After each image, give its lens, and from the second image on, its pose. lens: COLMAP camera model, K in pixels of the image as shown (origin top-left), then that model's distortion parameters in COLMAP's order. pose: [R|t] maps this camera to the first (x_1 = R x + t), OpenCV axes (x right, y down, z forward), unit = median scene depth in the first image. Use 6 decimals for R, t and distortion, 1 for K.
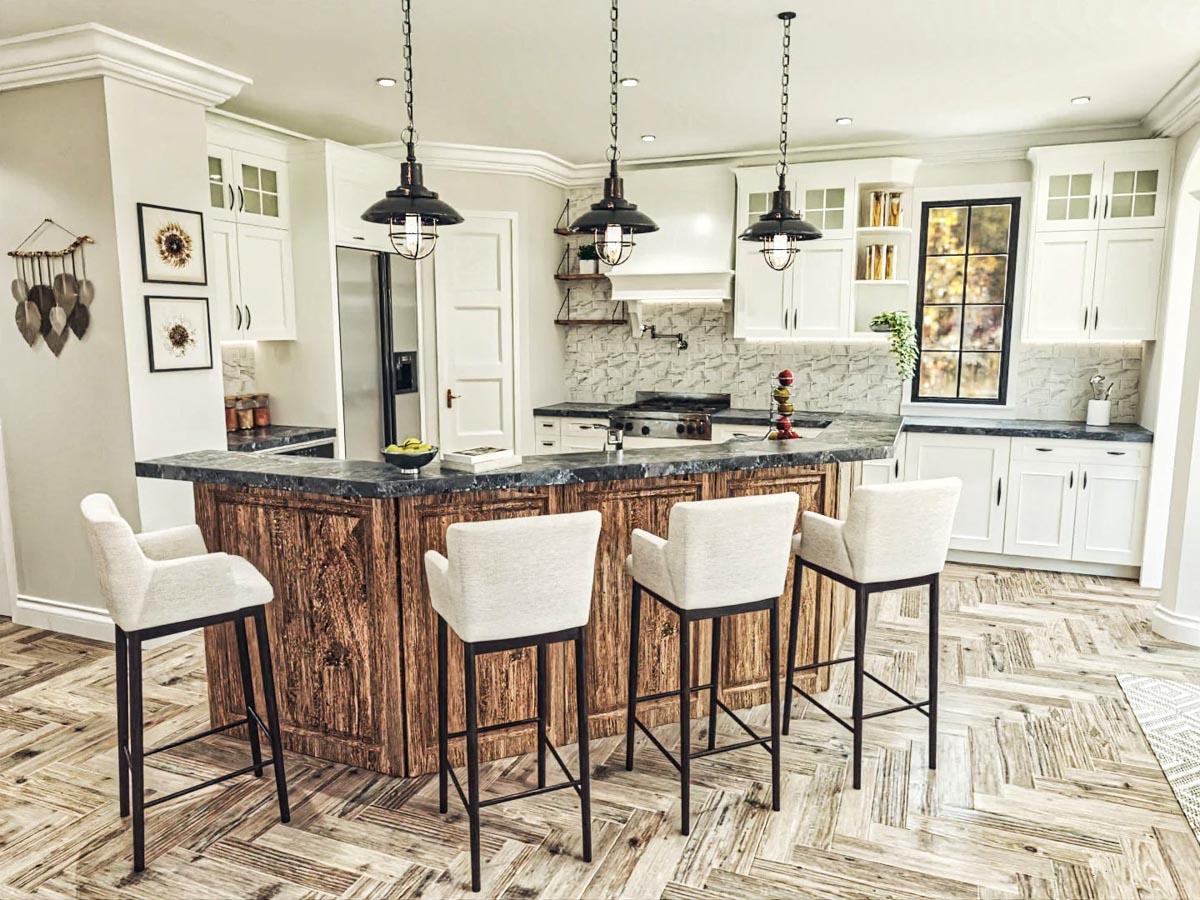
lens RADIAL K [[837.0, 0, 600.0], [0, 837.0, 450.0], [0, 0, 1]] dist [-0.002948, 0.004681]
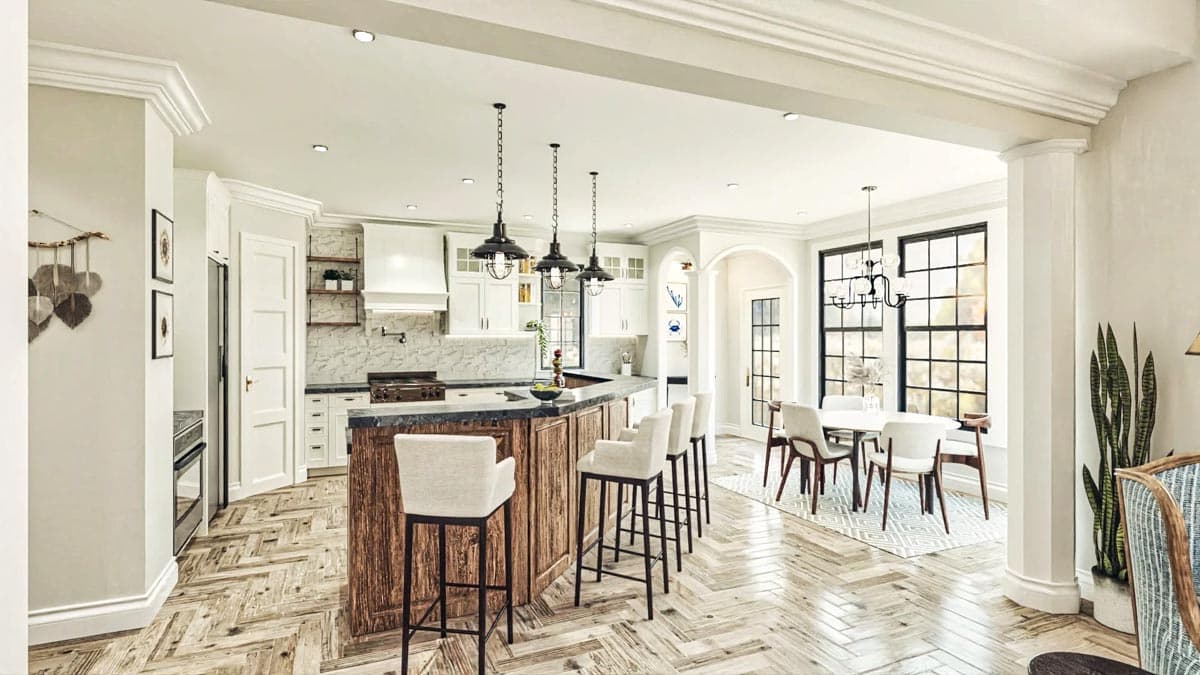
lens RADIAL K [[585.0, 0, 591.9], [0, 585.0, 334.9], [0, 0, 1]] dist [0.000509, -0.000292]
pose [[0.702511, 0.000995, 0.711672, -0.470885], [0.104437, 0.989029, -0.104475, 0.011126], [-0.703968, 0.147720, 0.694699, 0.041583]]
